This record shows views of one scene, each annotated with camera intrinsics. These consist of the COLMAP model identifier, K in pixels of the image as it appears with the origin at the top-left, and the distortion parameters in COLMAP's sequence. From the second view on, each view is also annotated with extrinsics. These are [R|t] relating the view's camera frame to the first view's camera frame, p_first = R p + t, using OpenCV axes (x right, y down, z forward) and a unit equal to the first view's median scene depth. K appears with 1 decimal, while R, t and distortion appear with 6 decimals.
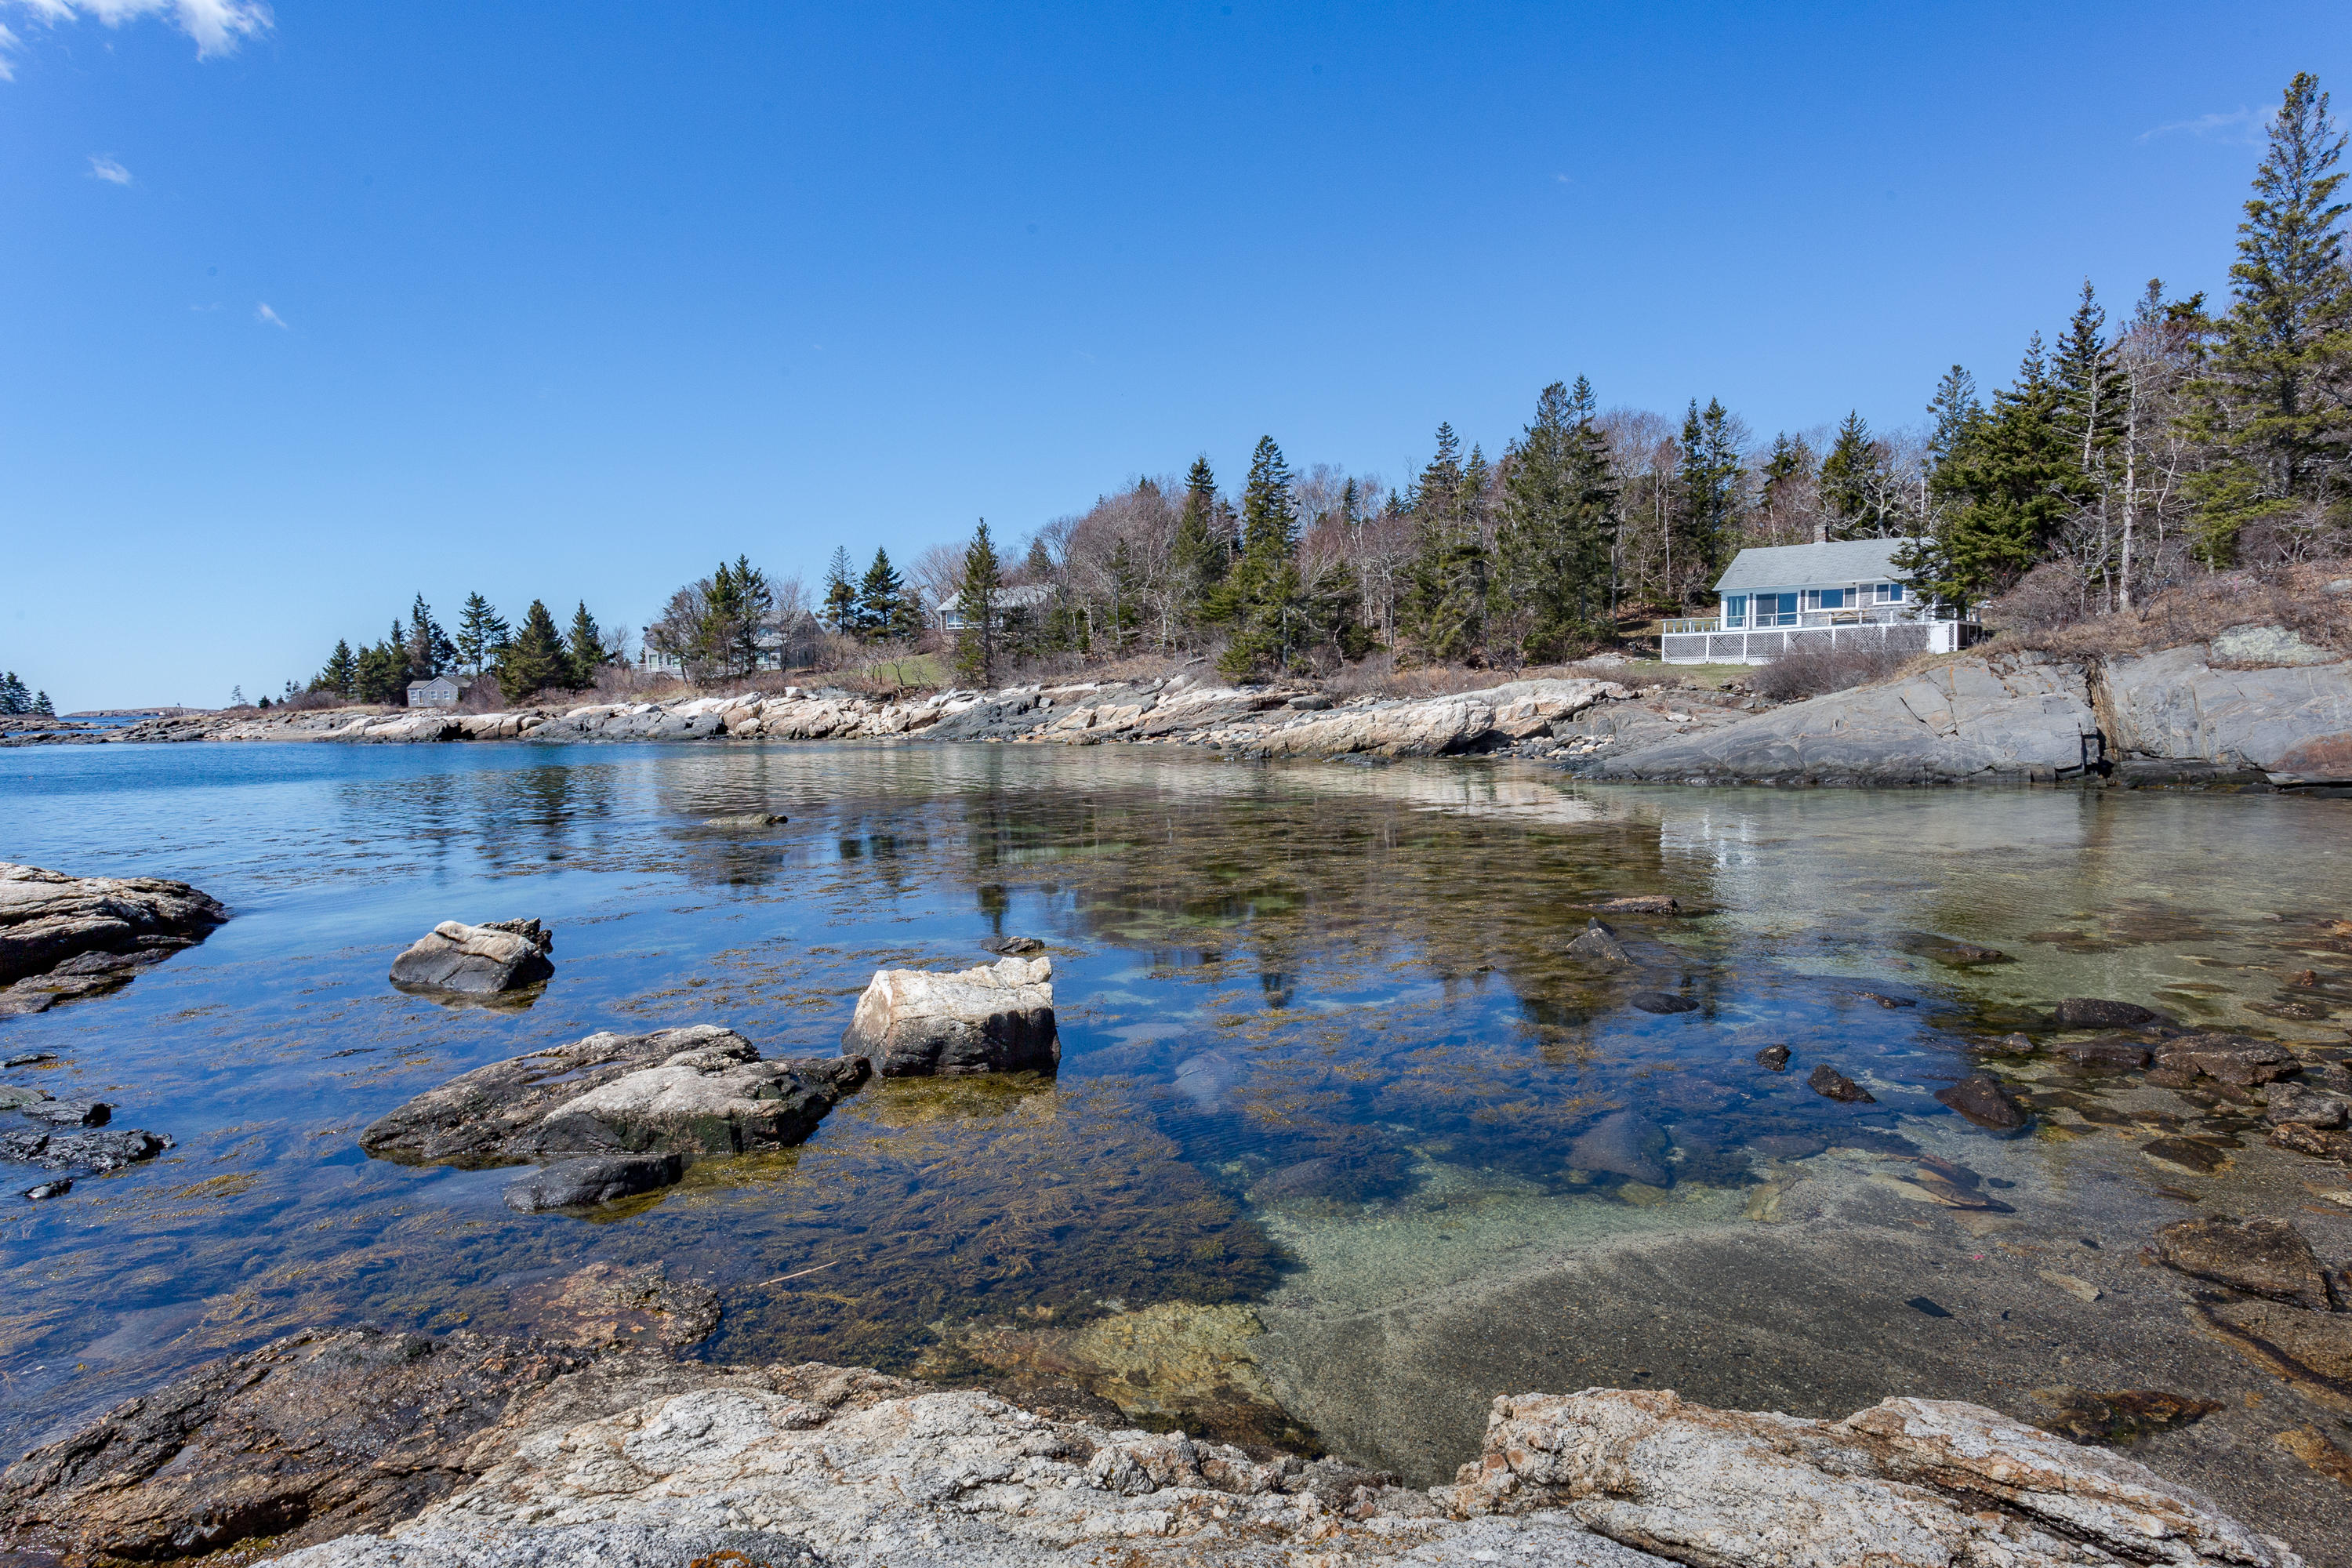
lens RADIAL K [[1445.1, 0, 1181.1], [0, 1445.1, 820.0], [0, 0, 1]] dist [0.013315, -0.002349]
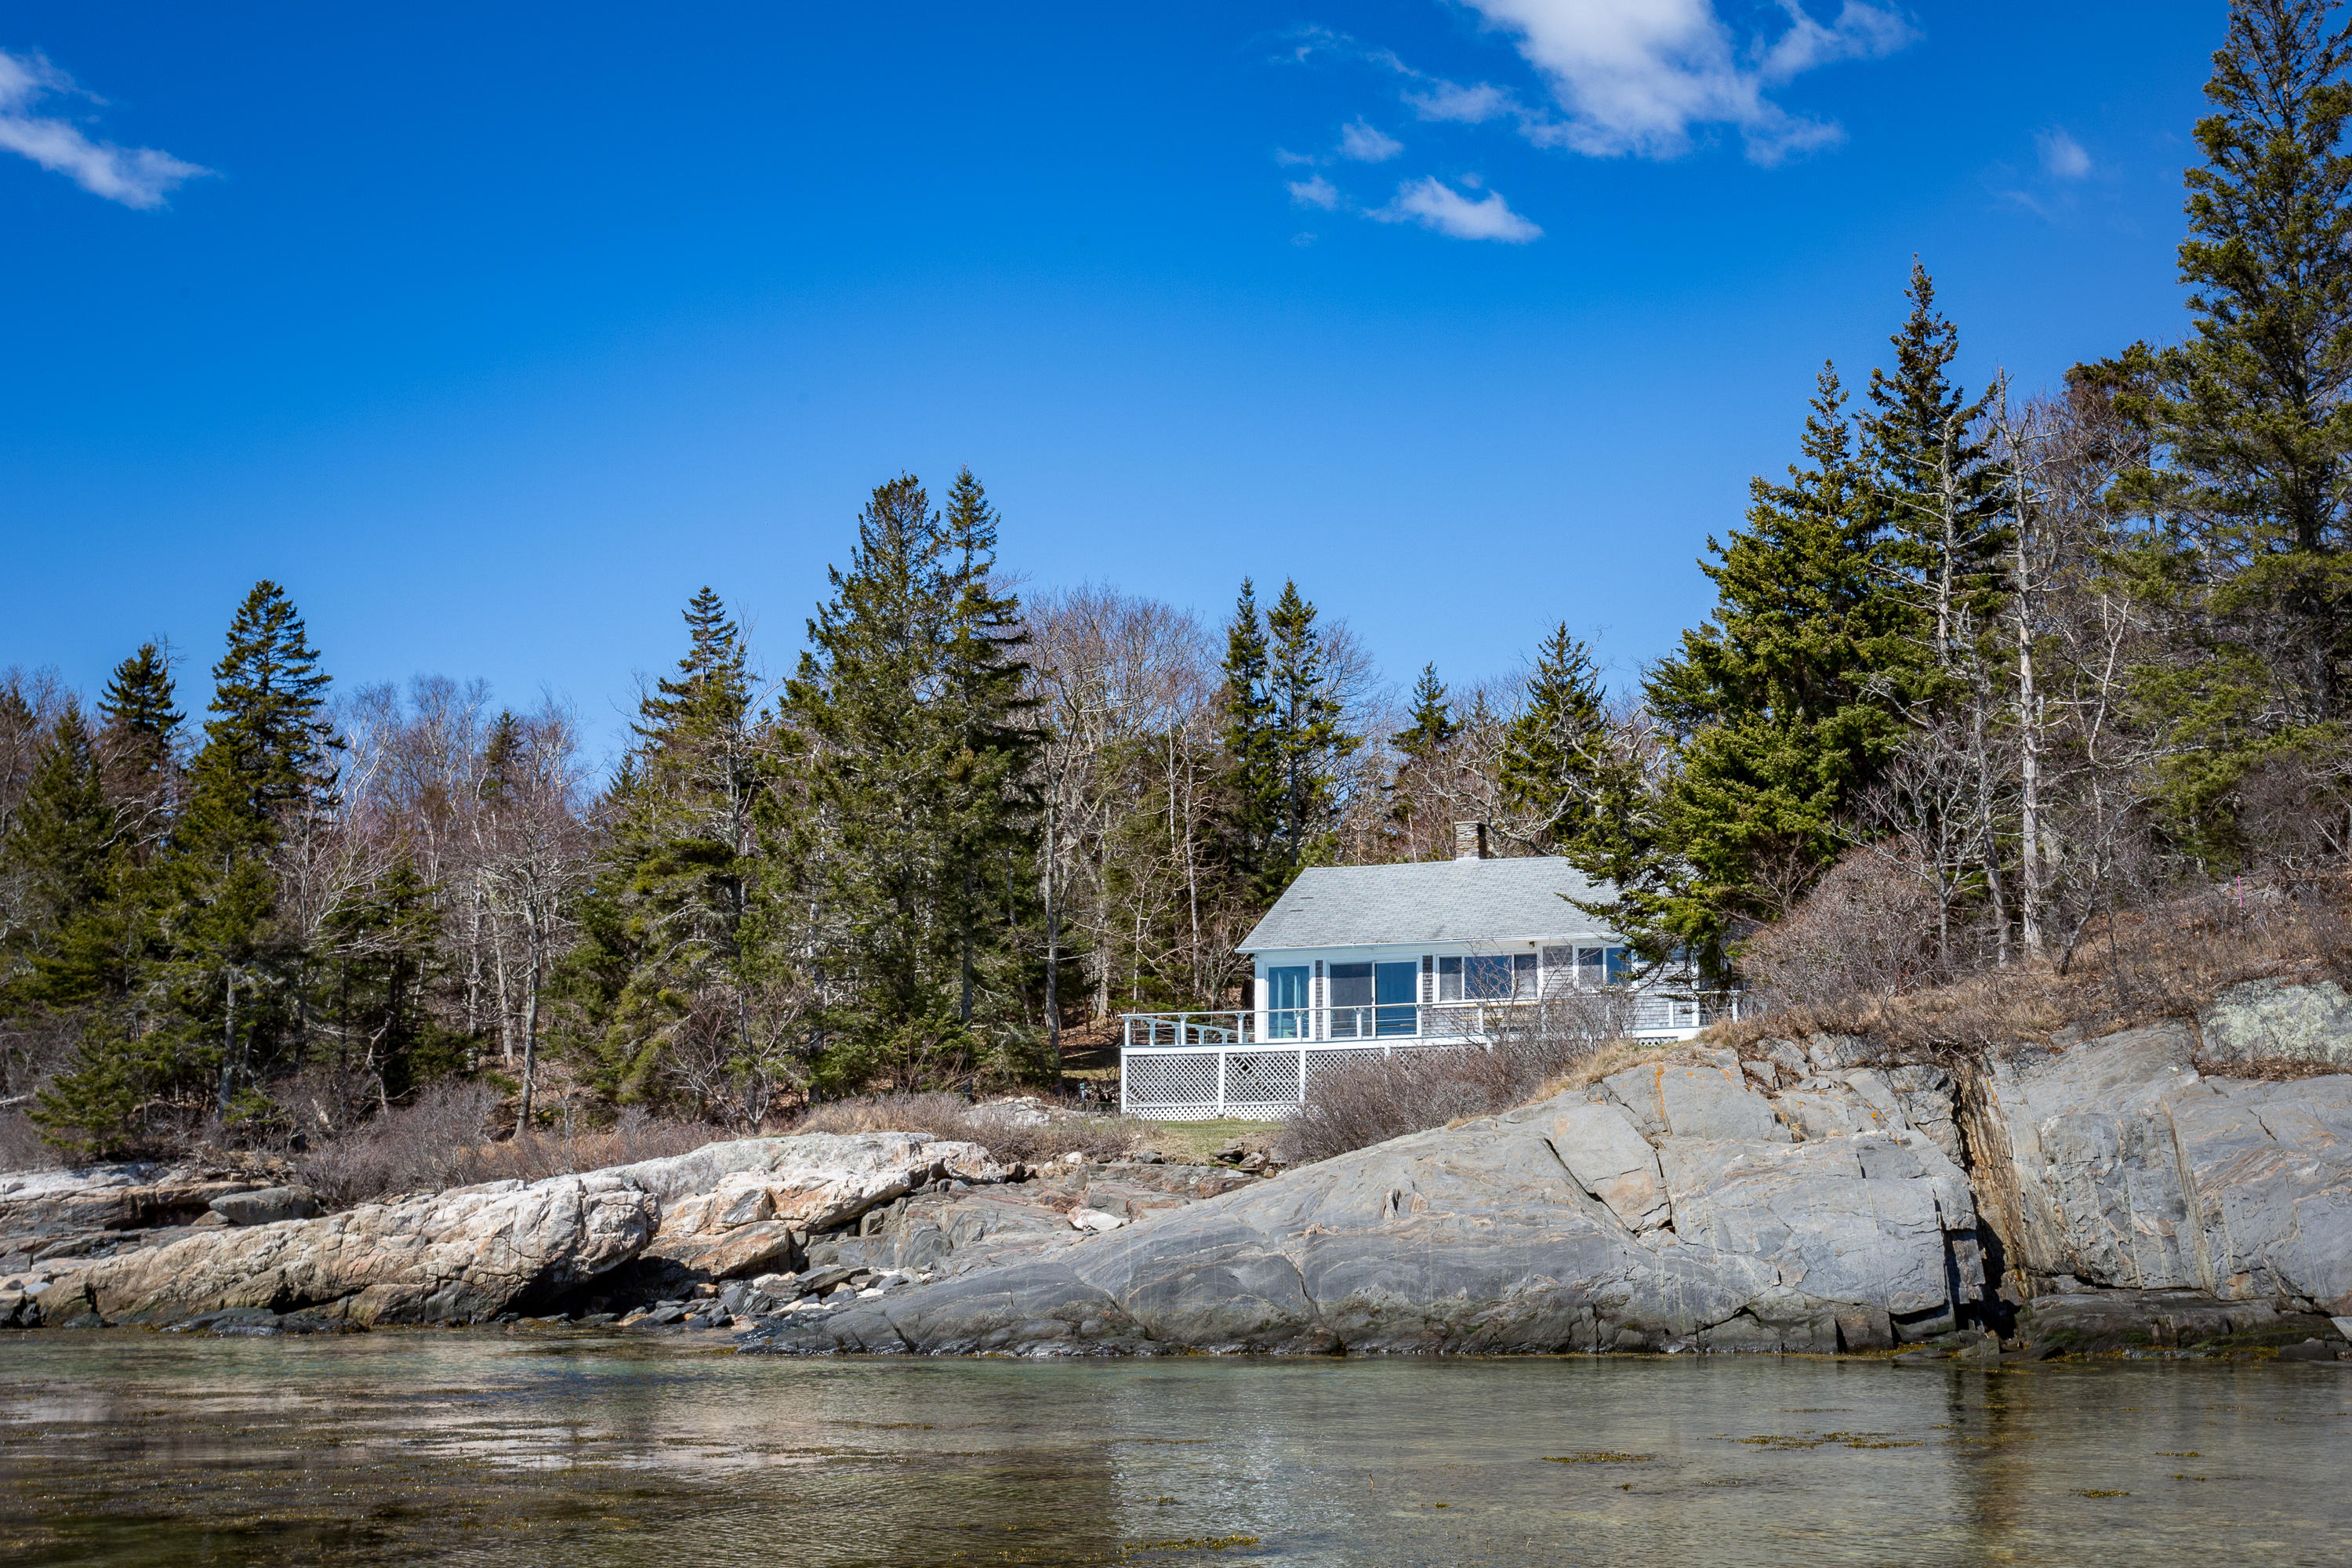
lens RADIAL K [[3063.8, 0, 1328.5], [0, 3063.8, 851.3], [0, 0, 1]] dist [0.012287, 0.000000]
pose [[0.951317, 0.055729, 0.303133, 0.126996], [0.014669, 0.974216, -0.225140, 0.018528], [-0.307864, 0.218627, 0.925971, 0.157919]]
